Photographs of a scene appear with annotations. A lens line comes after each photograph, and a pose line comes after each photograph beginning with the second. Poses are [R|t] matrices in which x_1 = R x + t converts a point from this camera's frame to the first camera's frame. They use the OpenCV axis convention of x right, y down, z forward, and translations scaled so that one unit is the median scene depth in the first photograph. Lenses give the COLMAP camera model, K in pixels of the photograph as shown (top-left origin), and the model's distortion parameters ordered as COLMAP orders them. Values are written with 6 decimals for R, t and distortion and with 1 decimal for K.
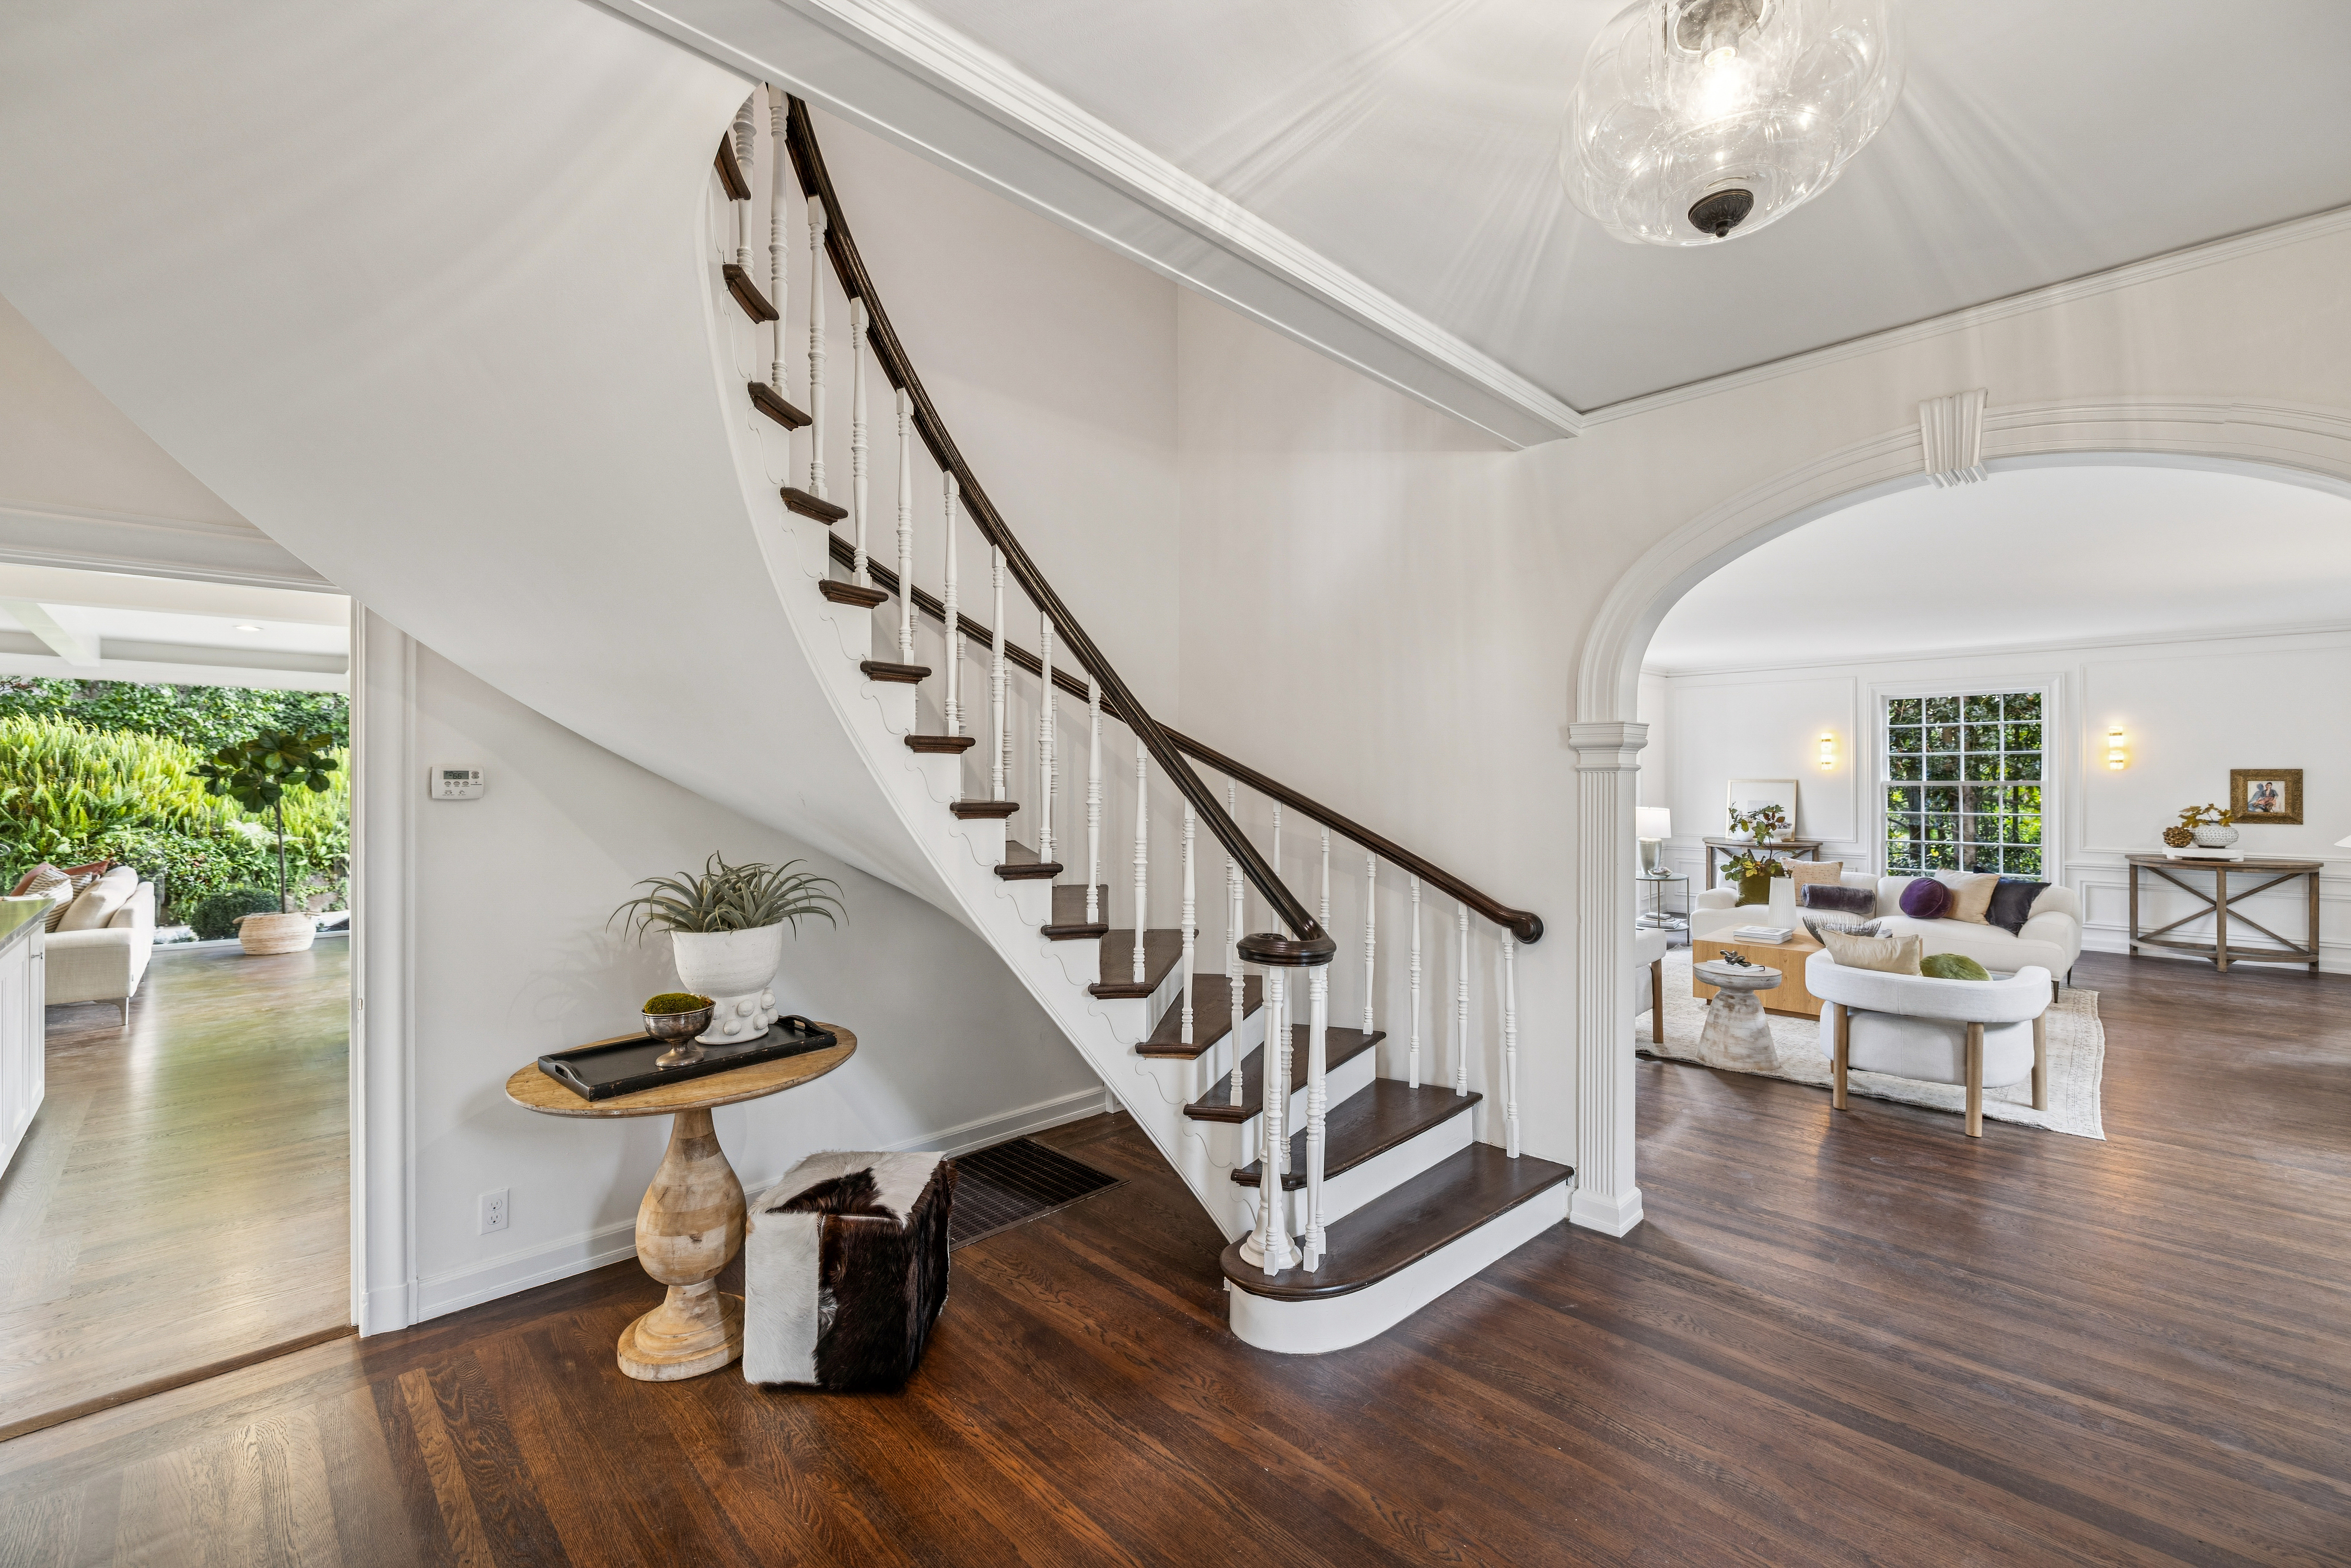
lens RADIAL K [[993.4, 0, 1175.5], [0, 993.4, 784.0], [0, 0, 1]] dist [0.002154, 0.000460]
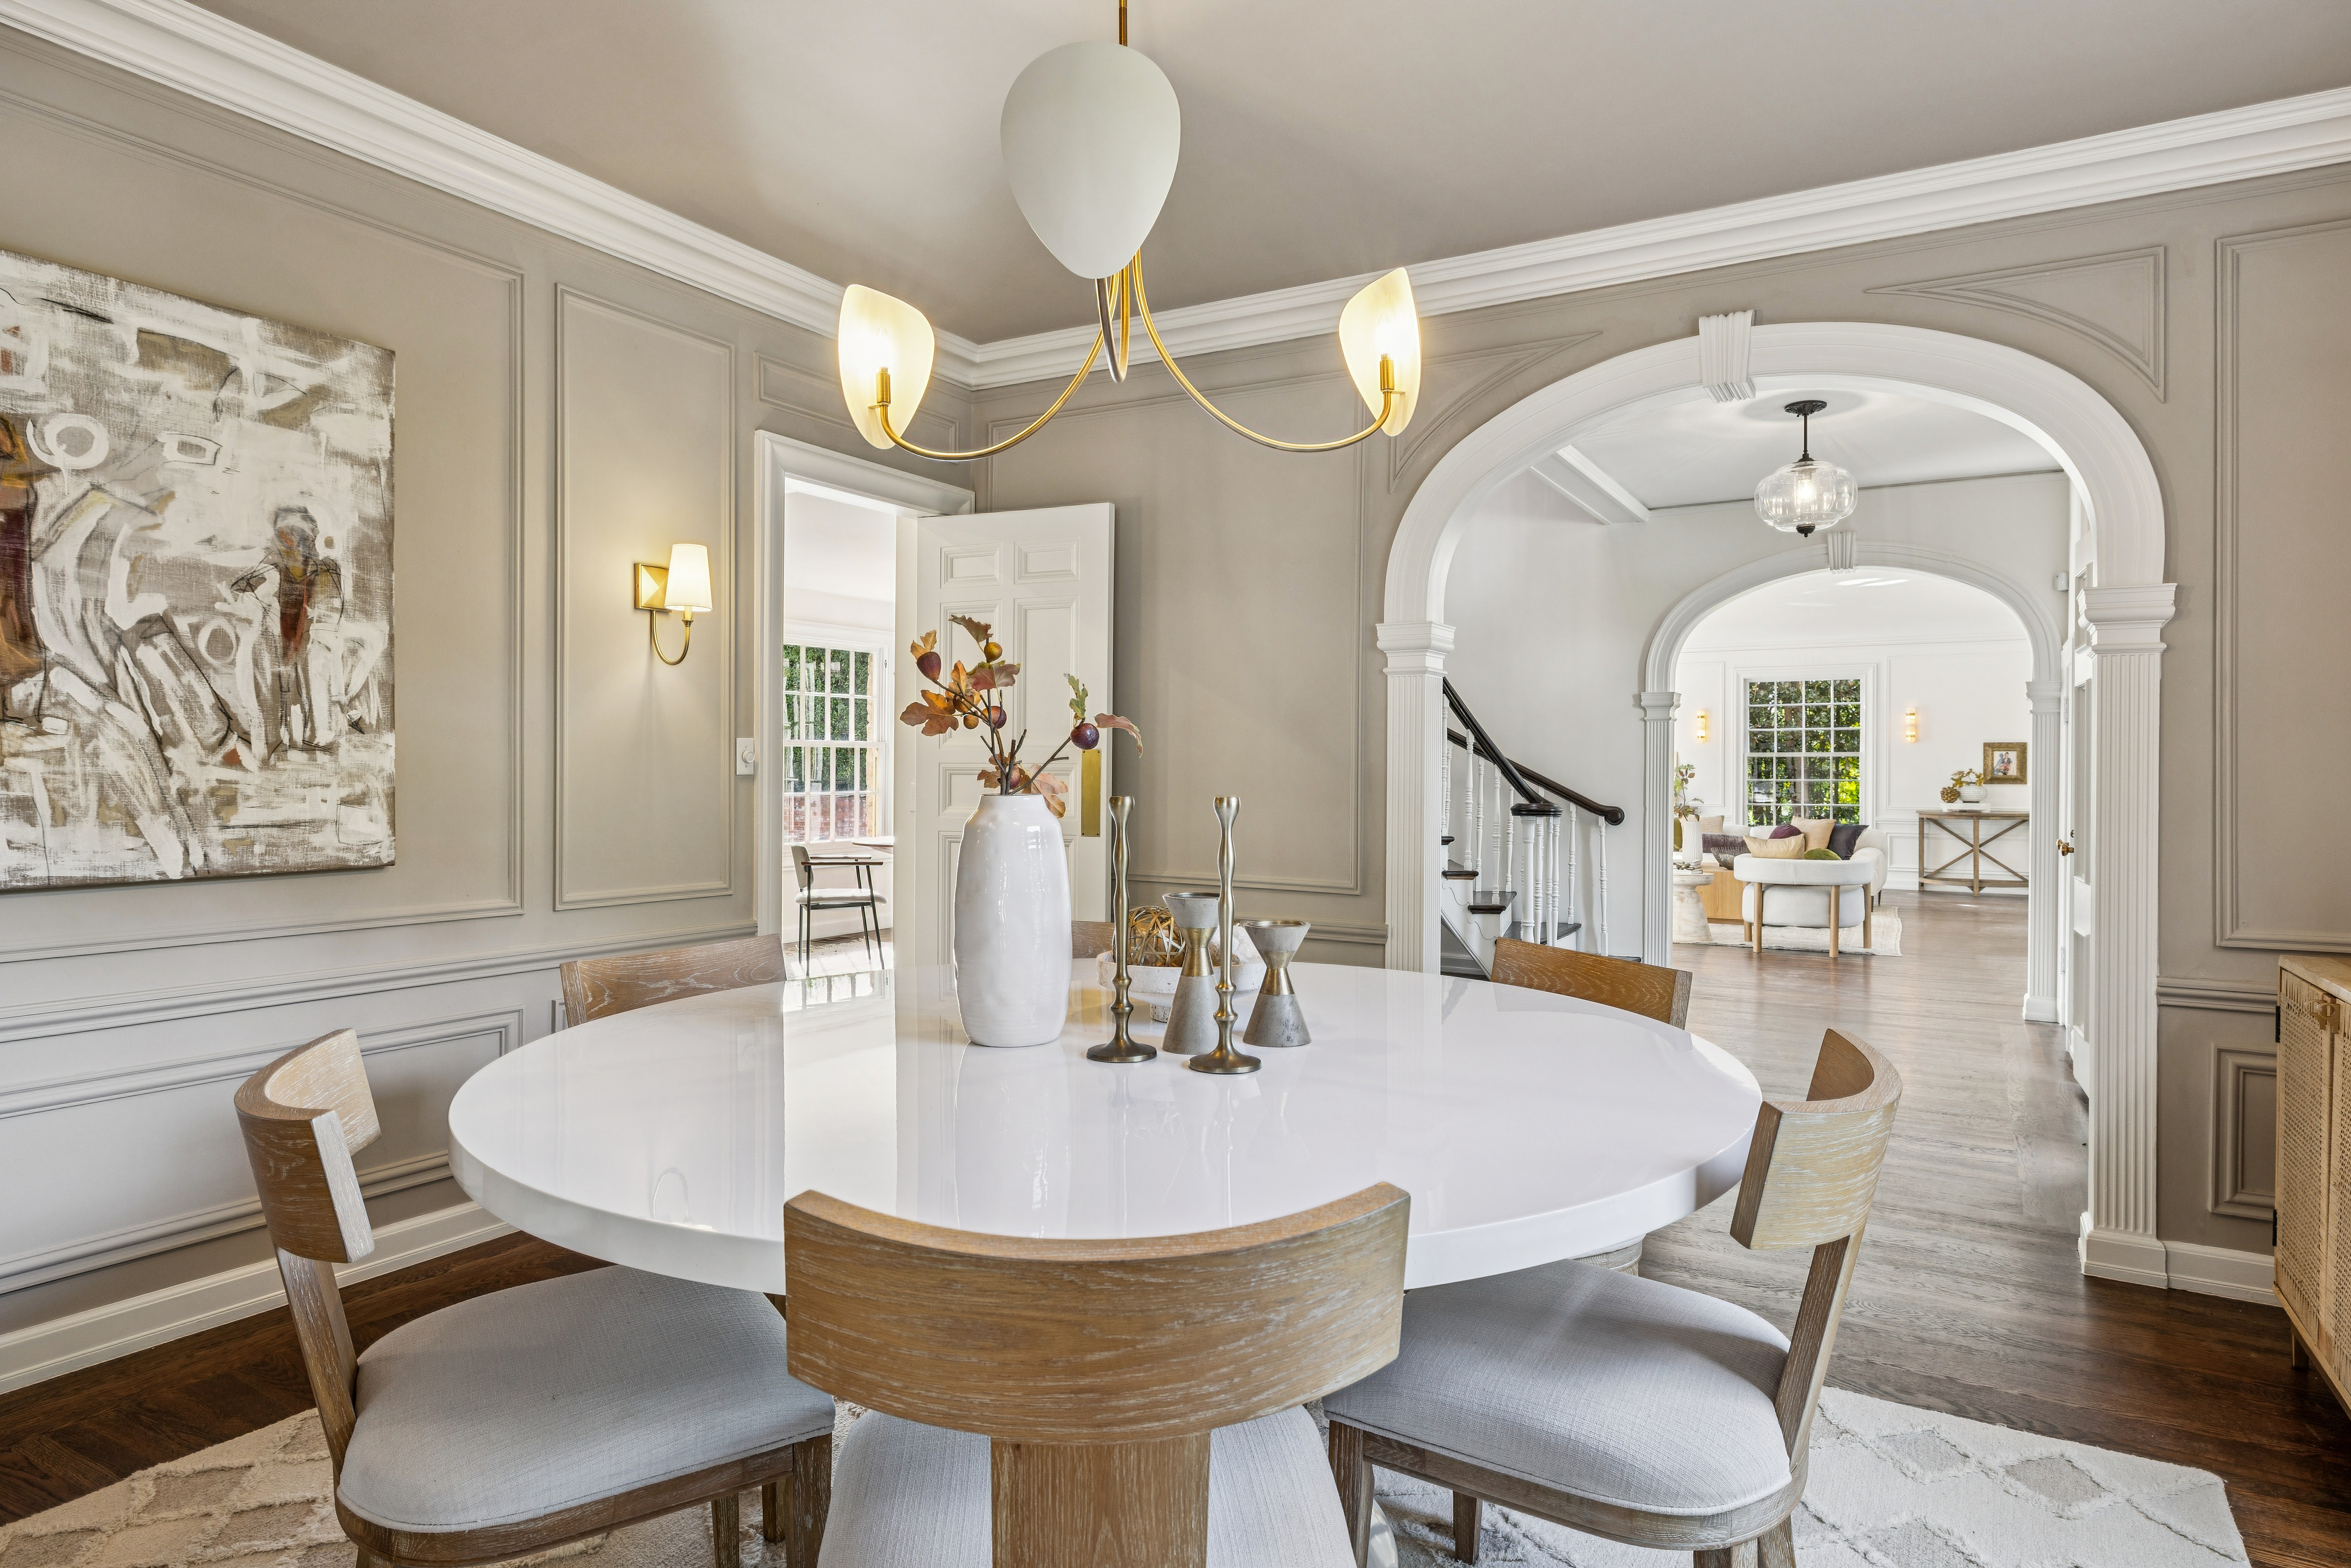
lens RADIAL K [[1355.1, 0, 1178.2], [0, 1355.1, 791.0], [0, 0, 1]] dist [0.000261, 0.000039]
pose [[0.966365, -0.000077, 0.257175, -0.397170], [-0.001766, 0.999974, 0.006935, 0.037986], [-0.257169, -0.007156, 0.966340, -0.425349]]
